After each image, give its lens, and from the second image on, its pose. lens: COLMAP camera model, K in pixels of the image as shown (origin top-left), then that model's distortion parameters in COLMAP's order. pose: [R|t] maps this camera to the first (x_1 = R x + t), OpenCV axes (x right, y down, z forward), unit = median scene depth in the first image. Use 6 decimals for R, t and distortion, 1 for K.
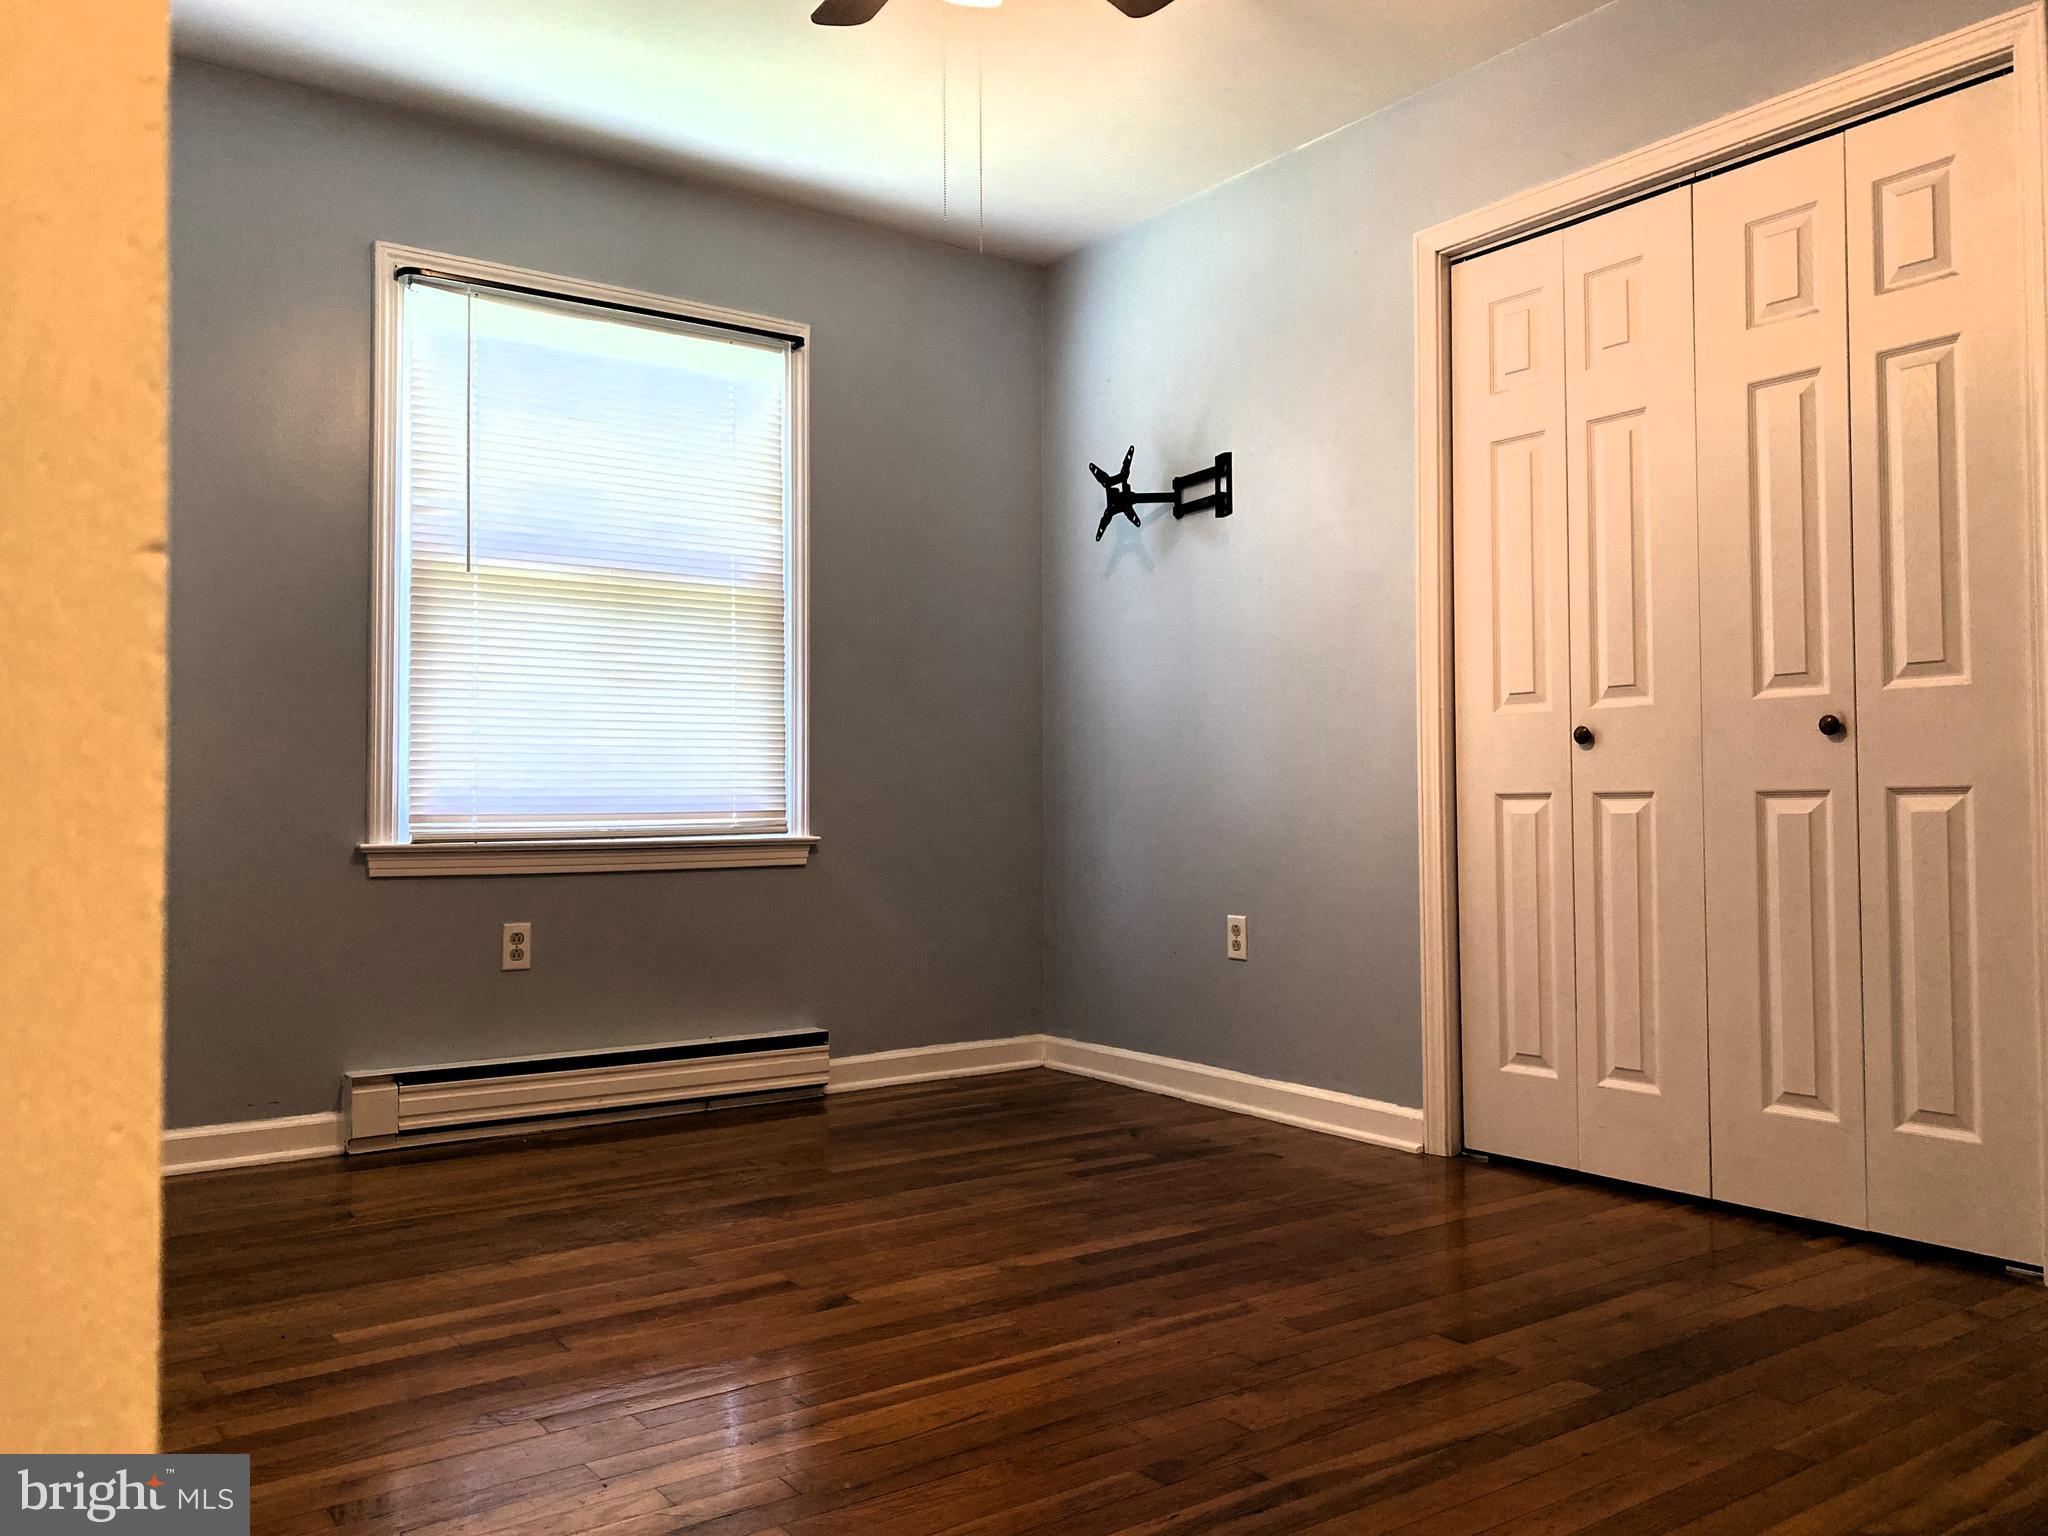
lens RADIAL K [[1614.7, 0, 1117.9], [0, 1614.7, 753.8], [0, 0, 1]] dist [0.027648, -0.023004]
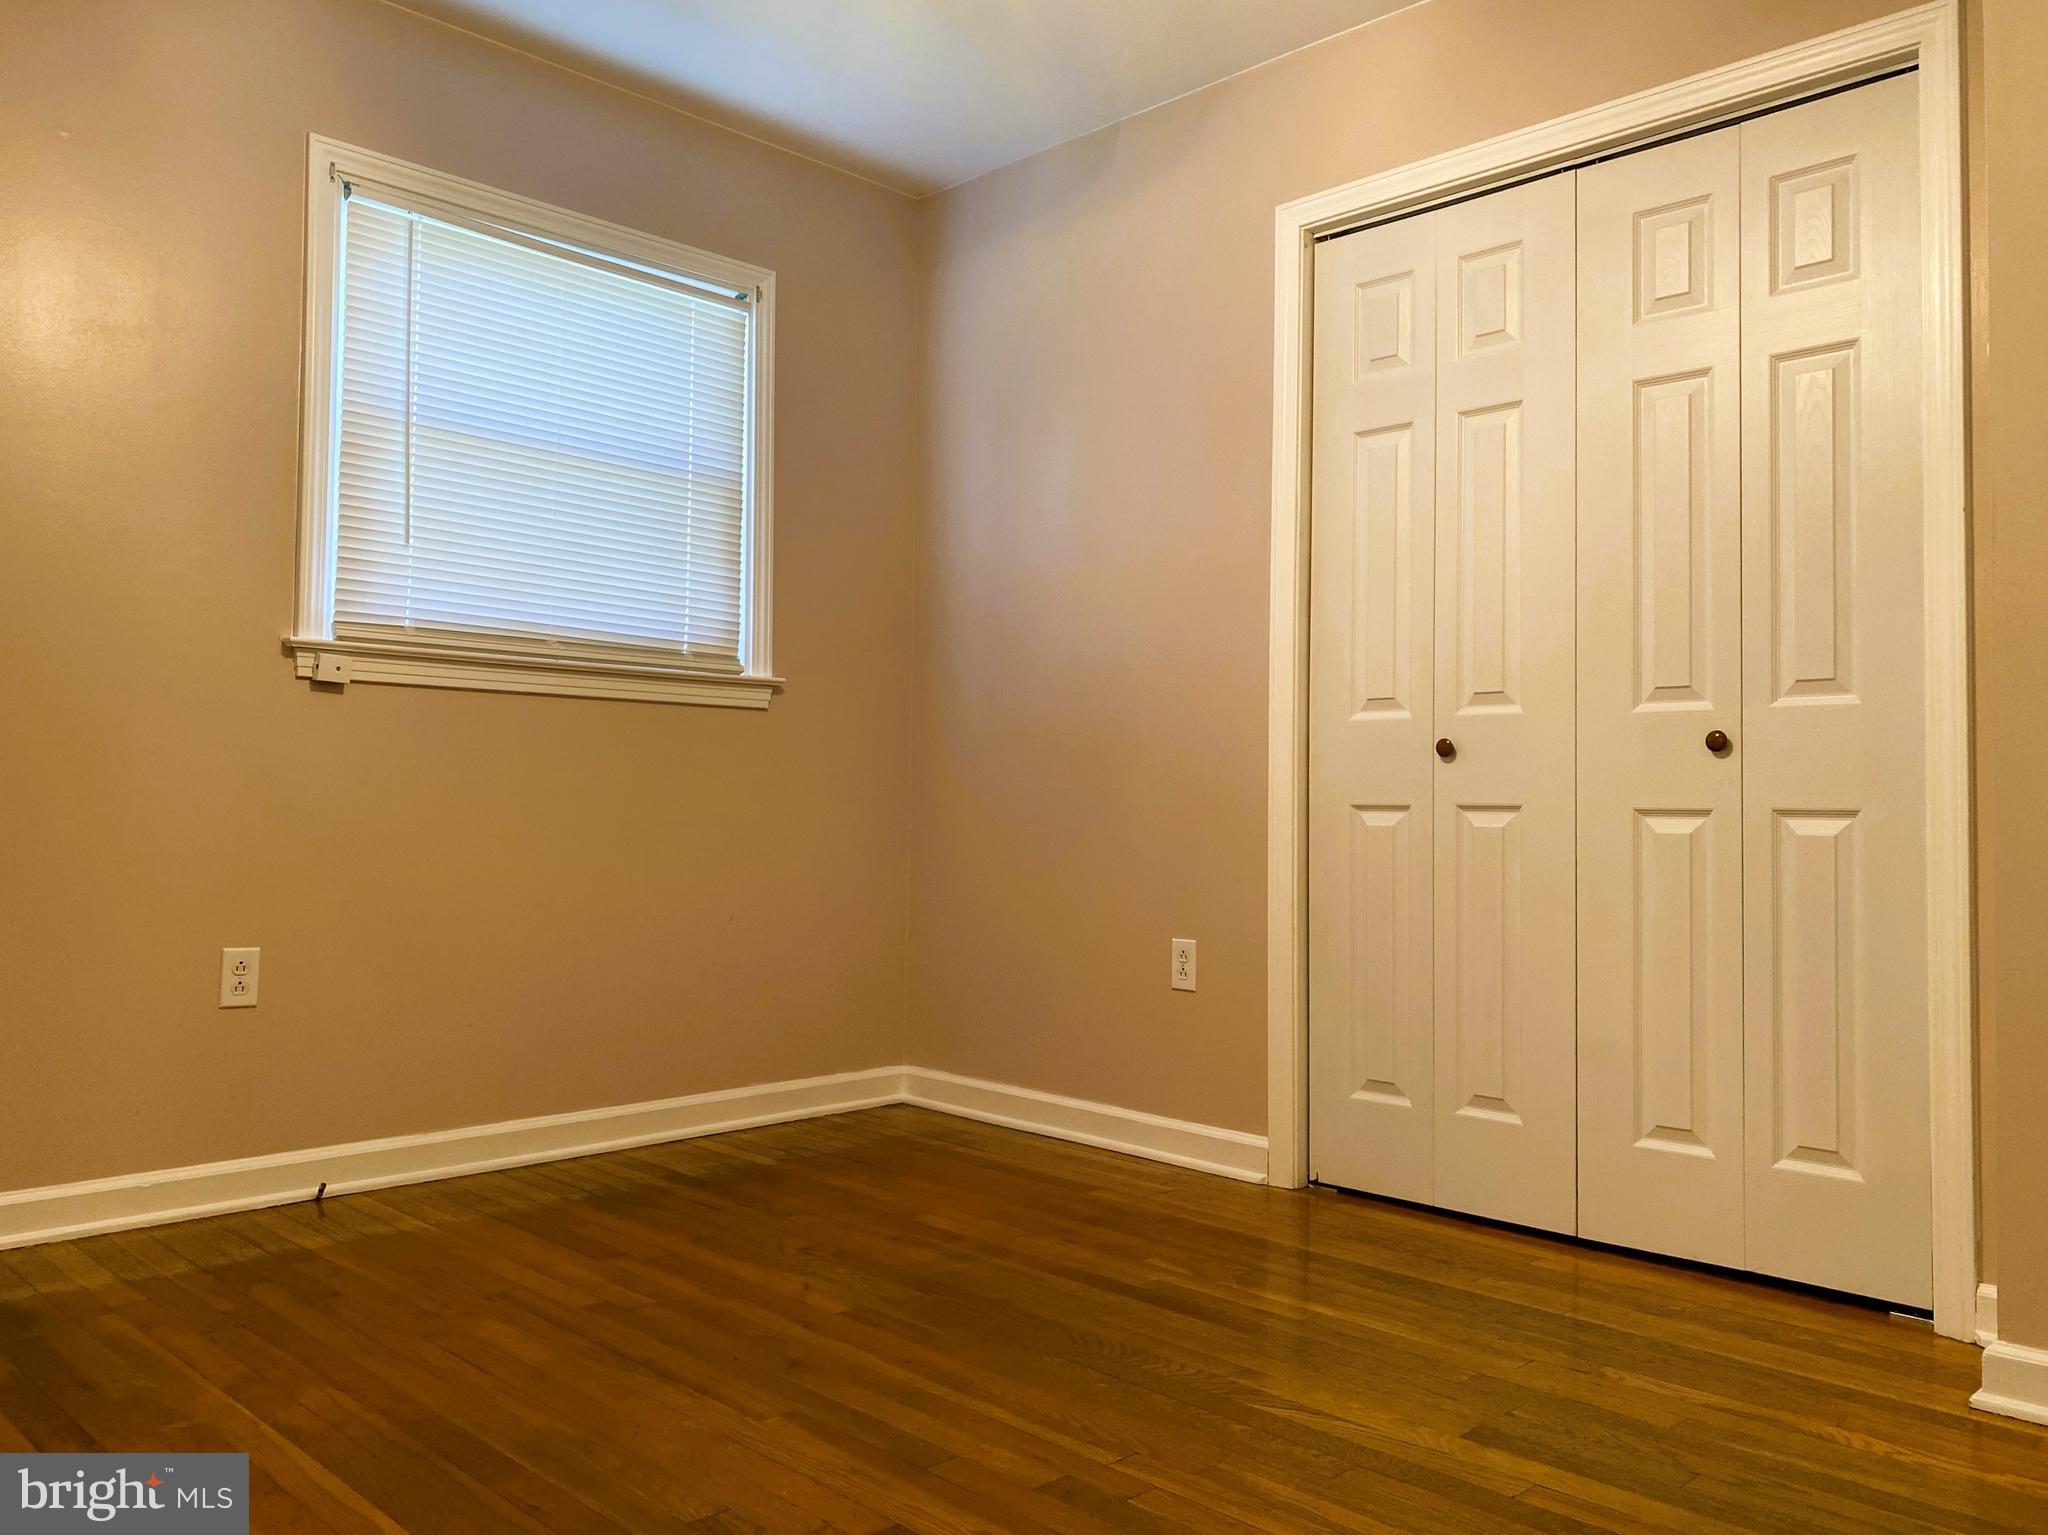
lens RADIAL K [[1614.7, 0, 1019.0], [0, 1614.7, 765.7], [0, 0, 1]] dist [0.027648, -0.023004]
pose [[0.993140, 0.028043, 0.113520, -0.075636], [-0.028763, 0.999575, 0.004711, 0.003639], [-0.113340, -0.007944, 0.993524, 0.096315]]
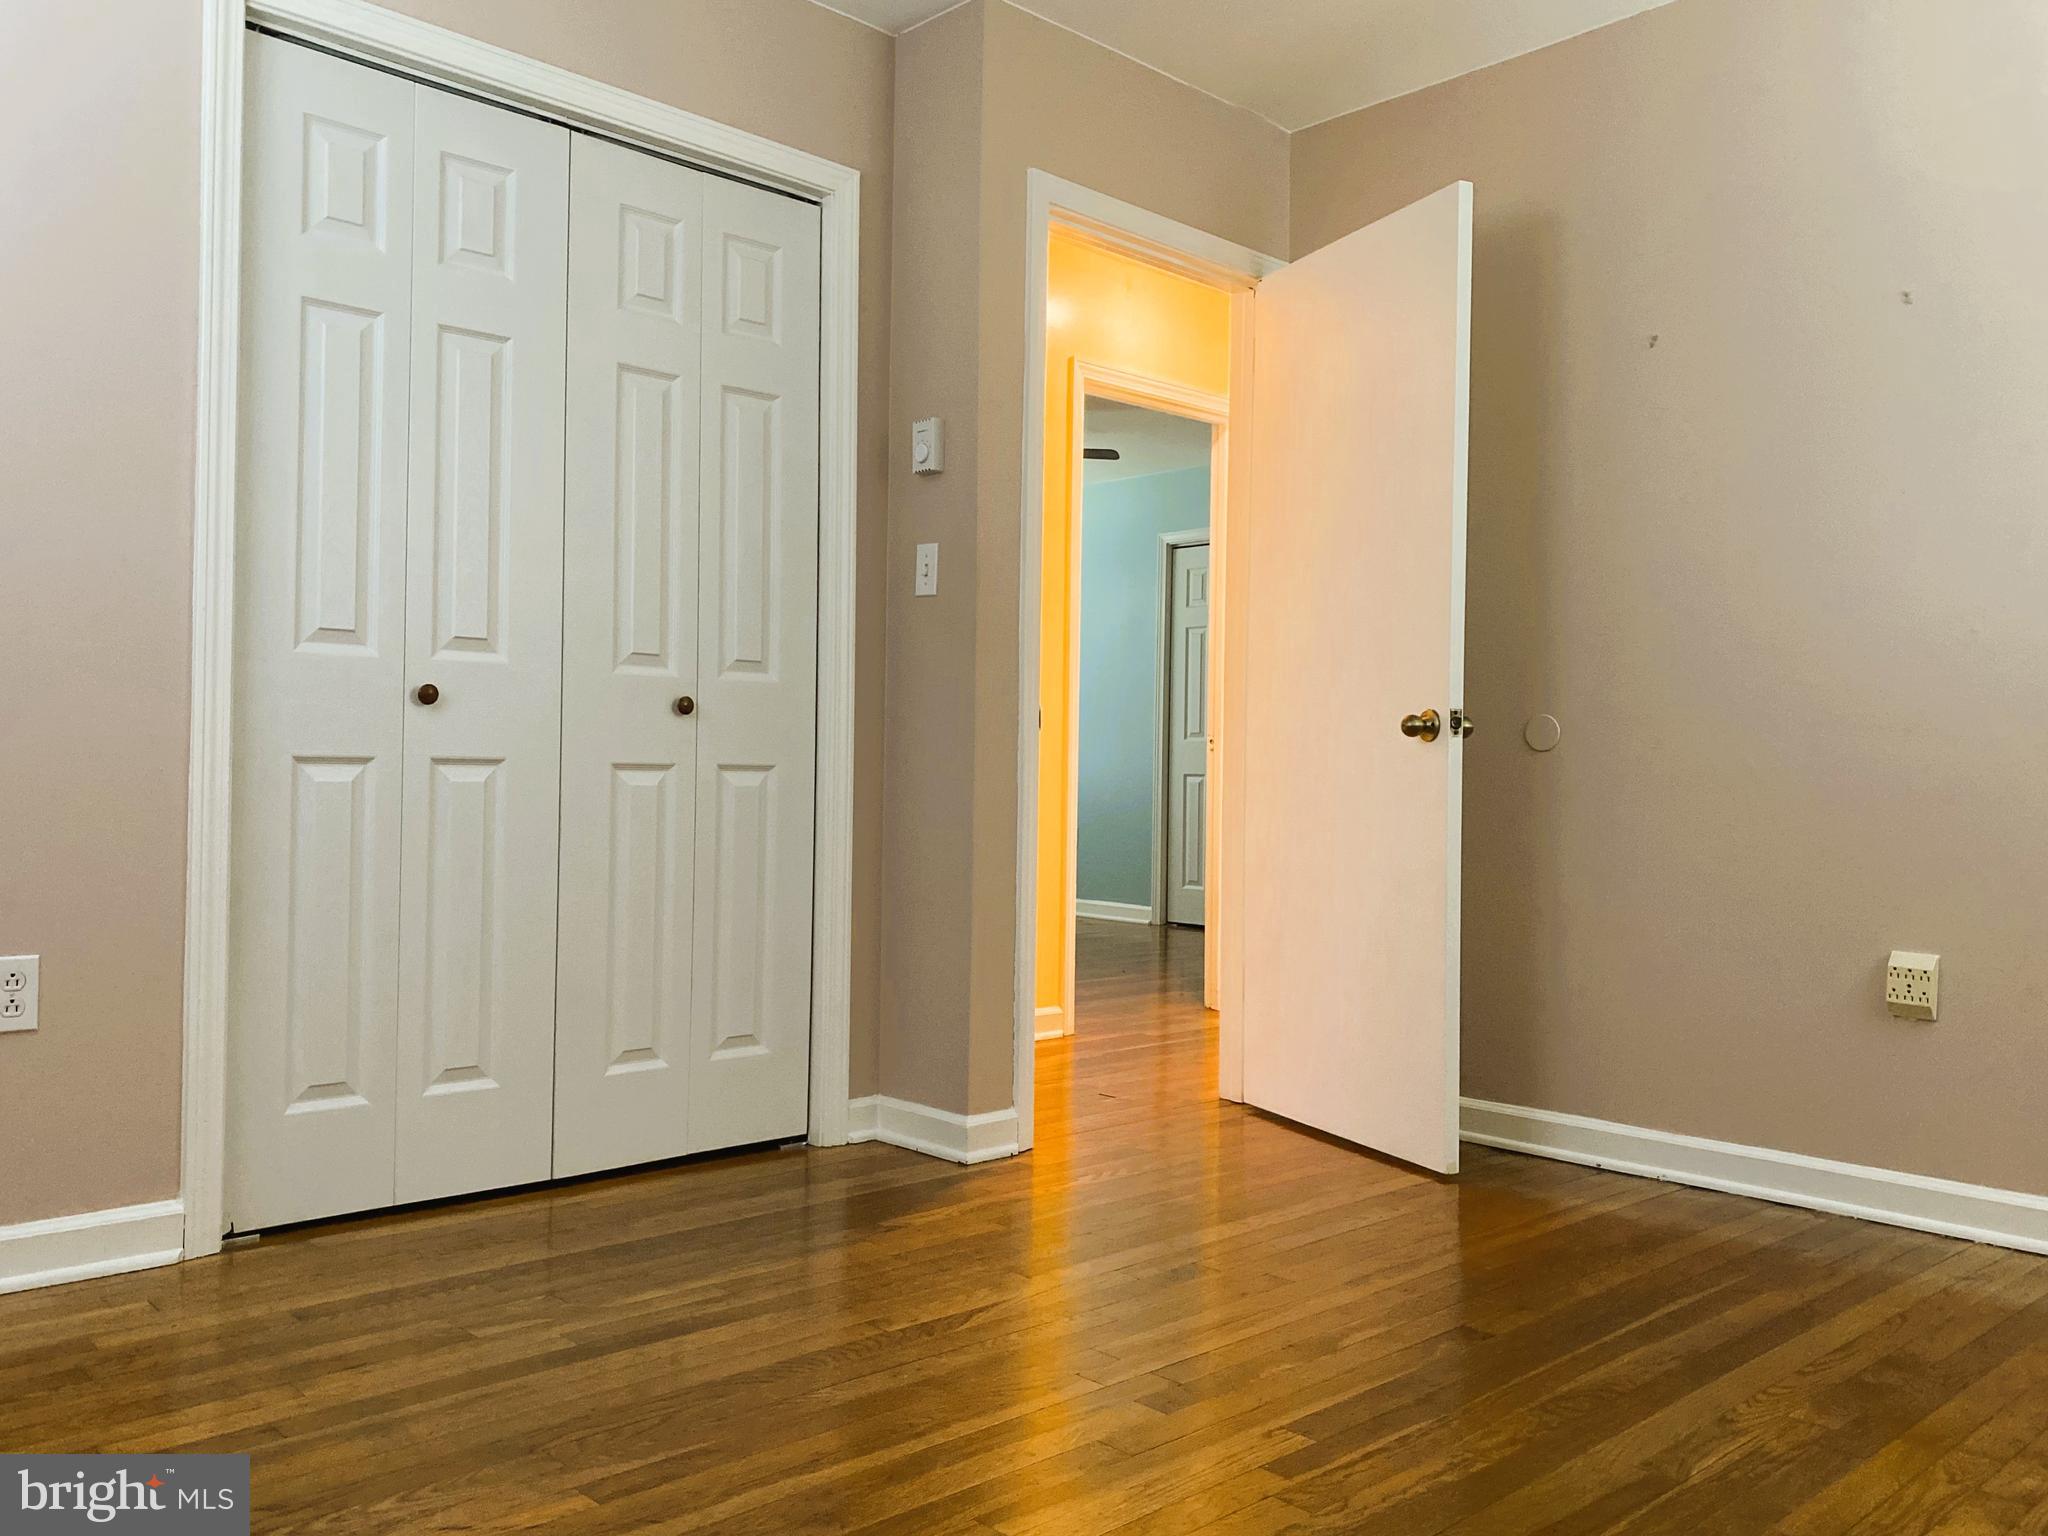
lens RADIAL K [[1614.7, 0, 1030.2], [0, 1614.7, 763.6], [0, 0, 1]] dist [0.027648, -0.023004]
pose [[-0.087288, 0.017515, 0.996029, -0.627561], [-0.048312, 0.998594, -0.021794, 0.031906], [-0.995011, -0.050023, -0.086319, 0.800928]]
